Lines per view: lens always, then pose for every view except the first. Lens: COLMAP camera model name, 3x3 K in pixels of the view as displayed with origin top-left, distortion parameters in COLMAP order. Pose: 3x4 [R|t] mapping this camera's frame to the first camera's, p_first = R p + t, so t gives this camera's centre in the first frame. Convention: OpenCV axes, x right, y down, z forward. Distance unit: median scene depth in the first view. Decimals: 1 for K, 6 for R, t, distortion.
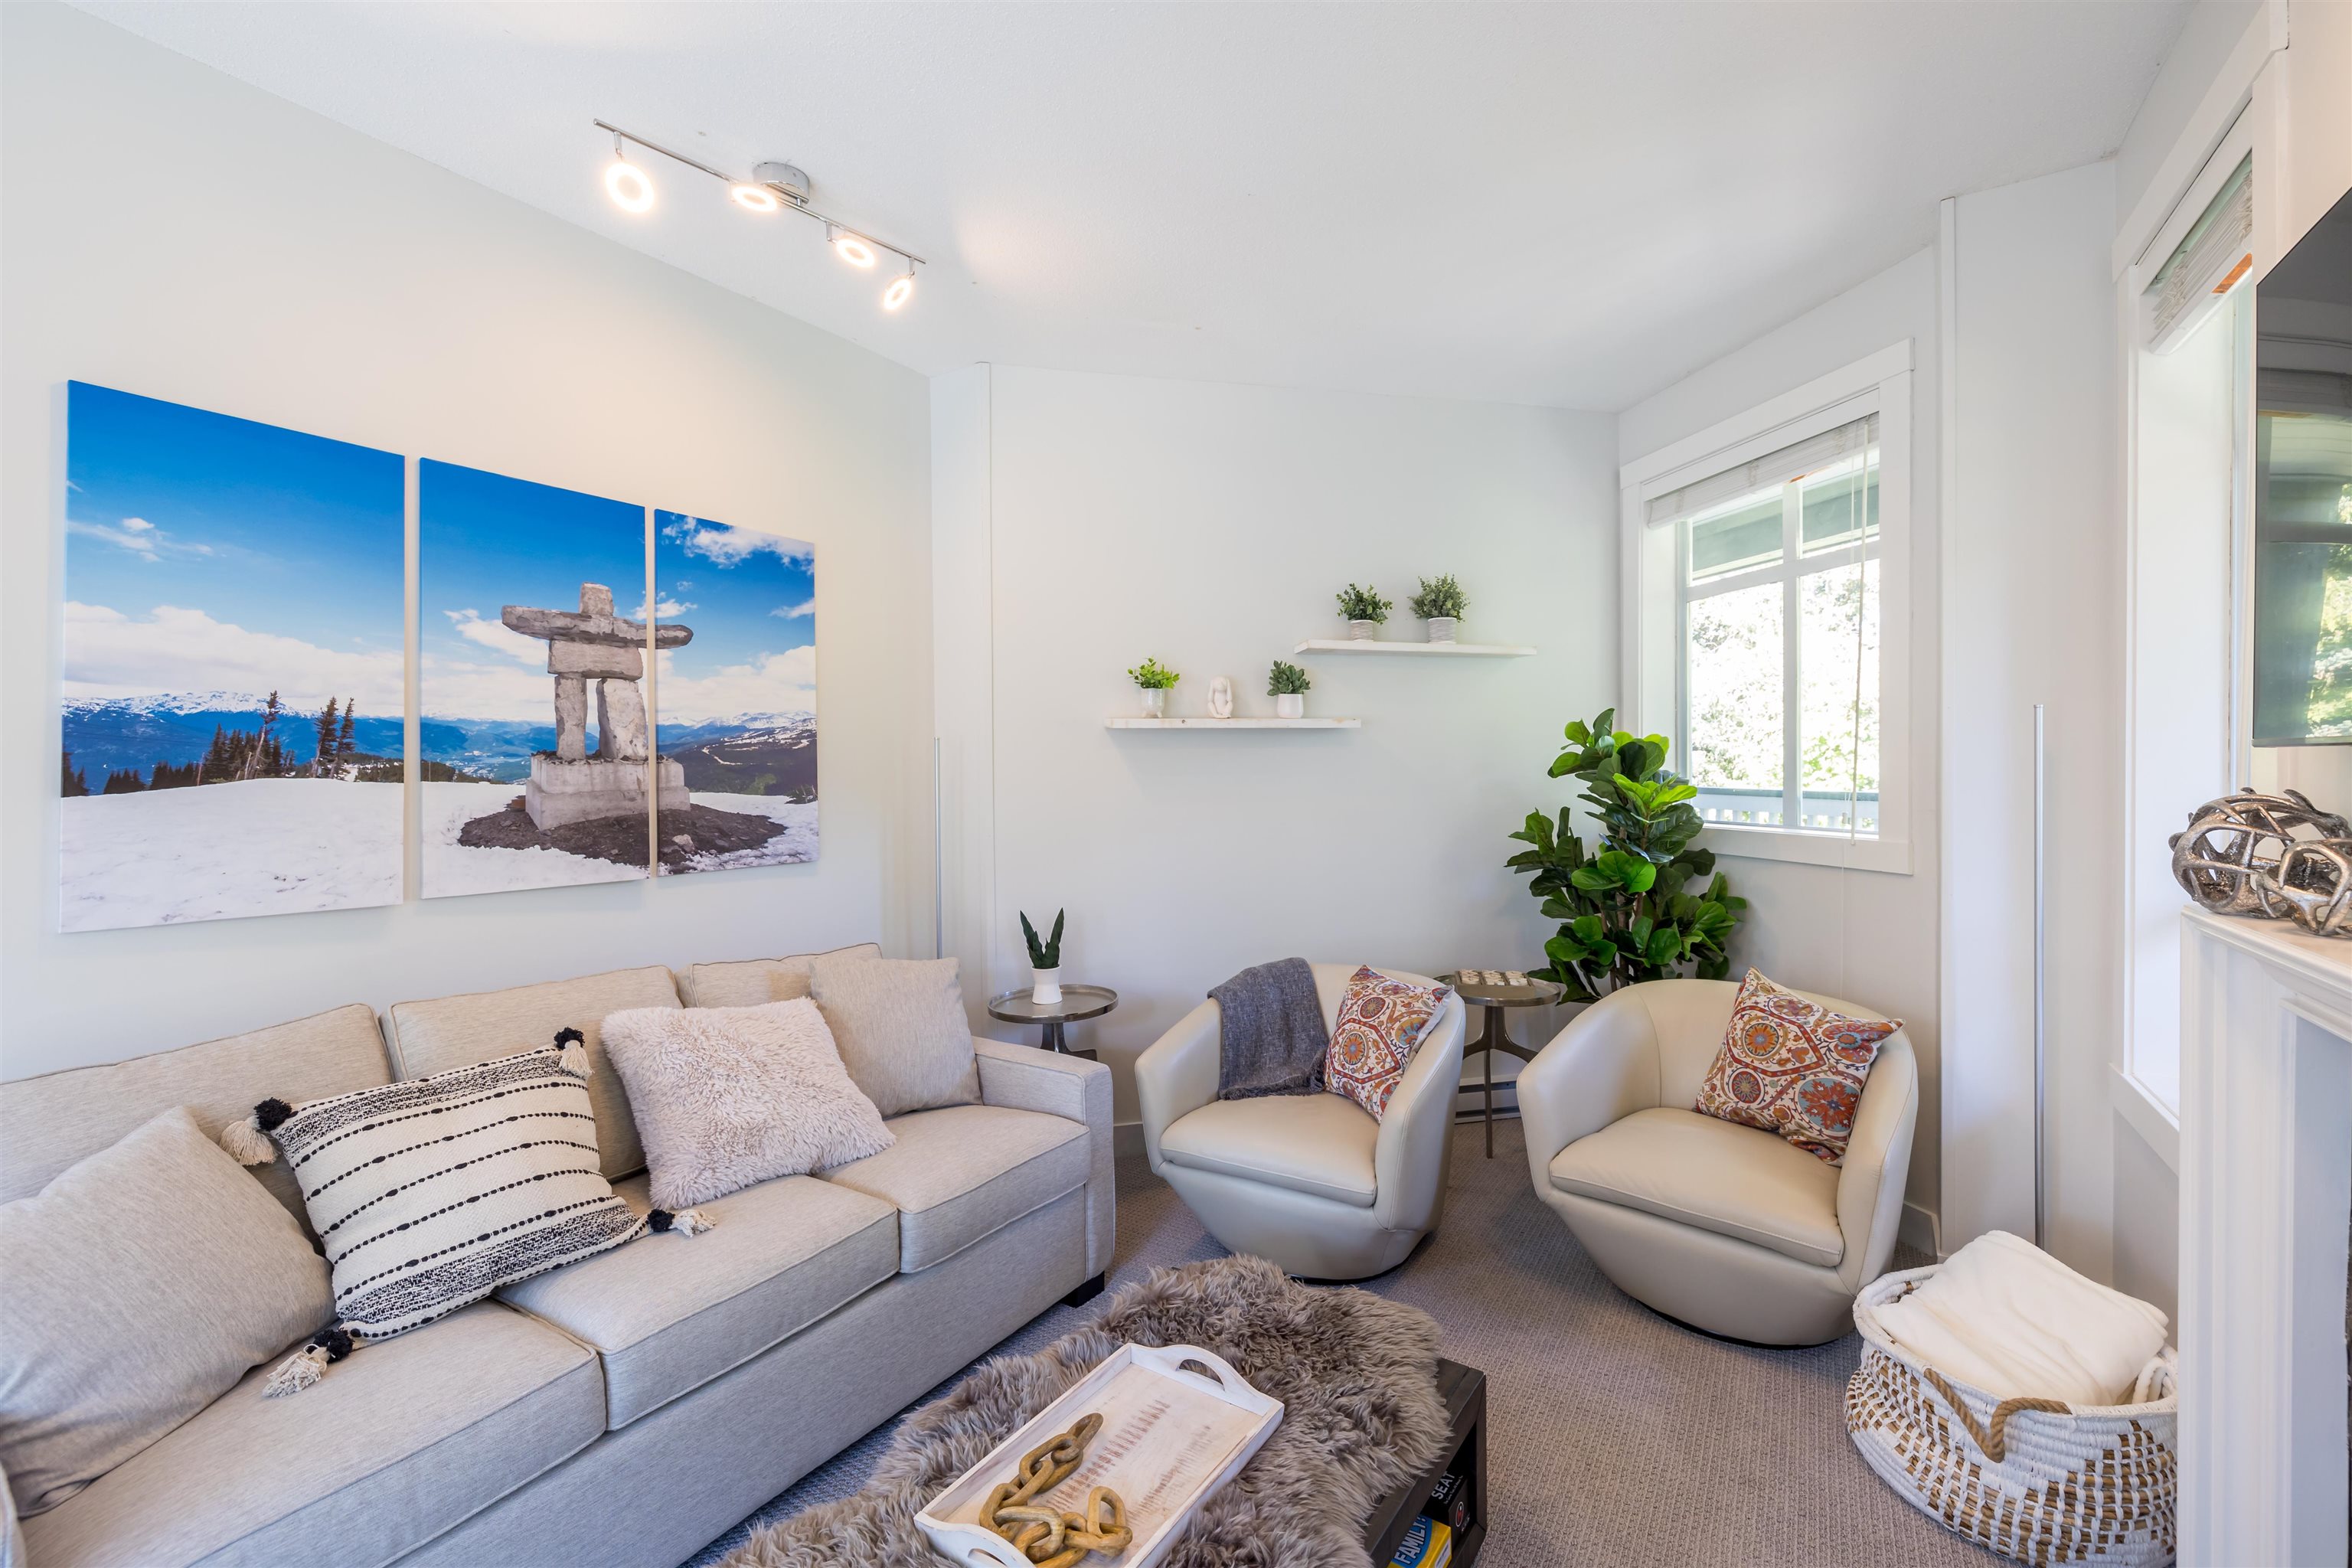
lens RADIAL K [[997.8, 0, 1176.0], [0, 997.8, 784.0], [0, 0, 1]] dist [-0.000046, -0.000007]
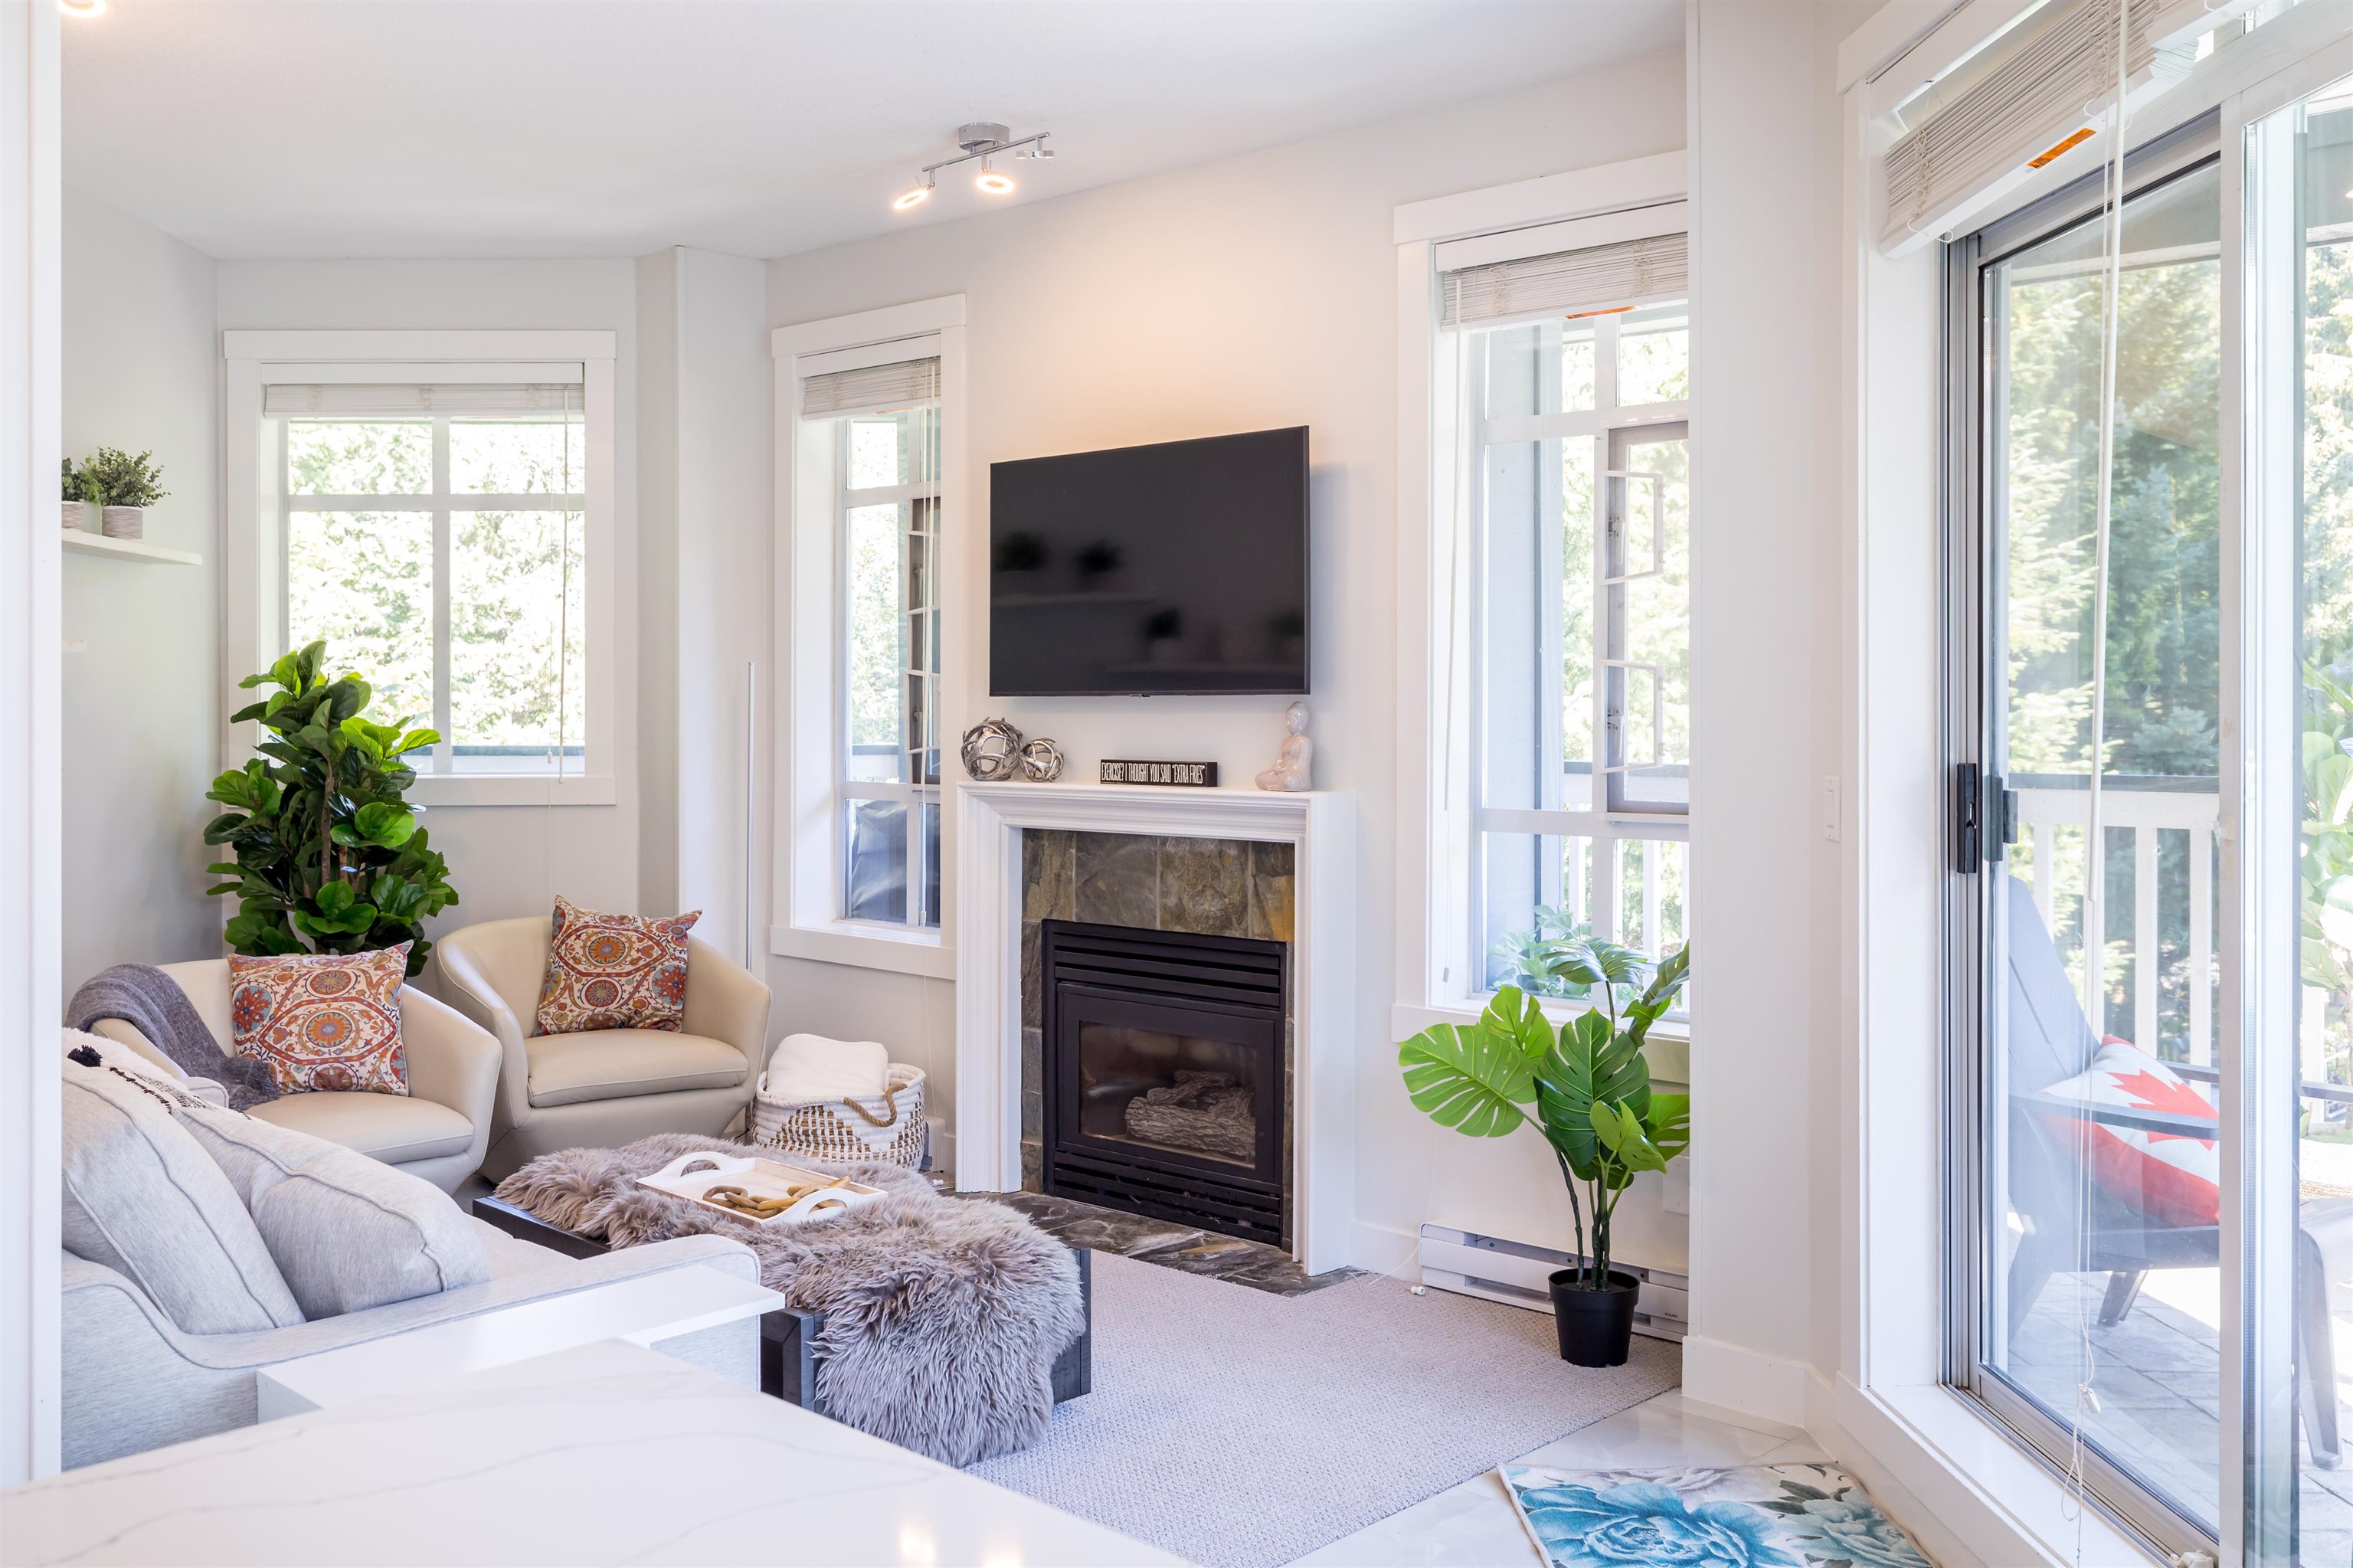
lens RADIAL K [[2095.5, 0, 1176.5], [0, 2095.5, 784.0], [0, 0, 1]] dist [0.002826, 0.002135]
pose [[0.182102, -0.027202, 0.982903, -1.662171], [0.020617, 0.999503, 0.023842, 0.024775], [-0.983063, 0.015923, 0.182573, -0.075693]]
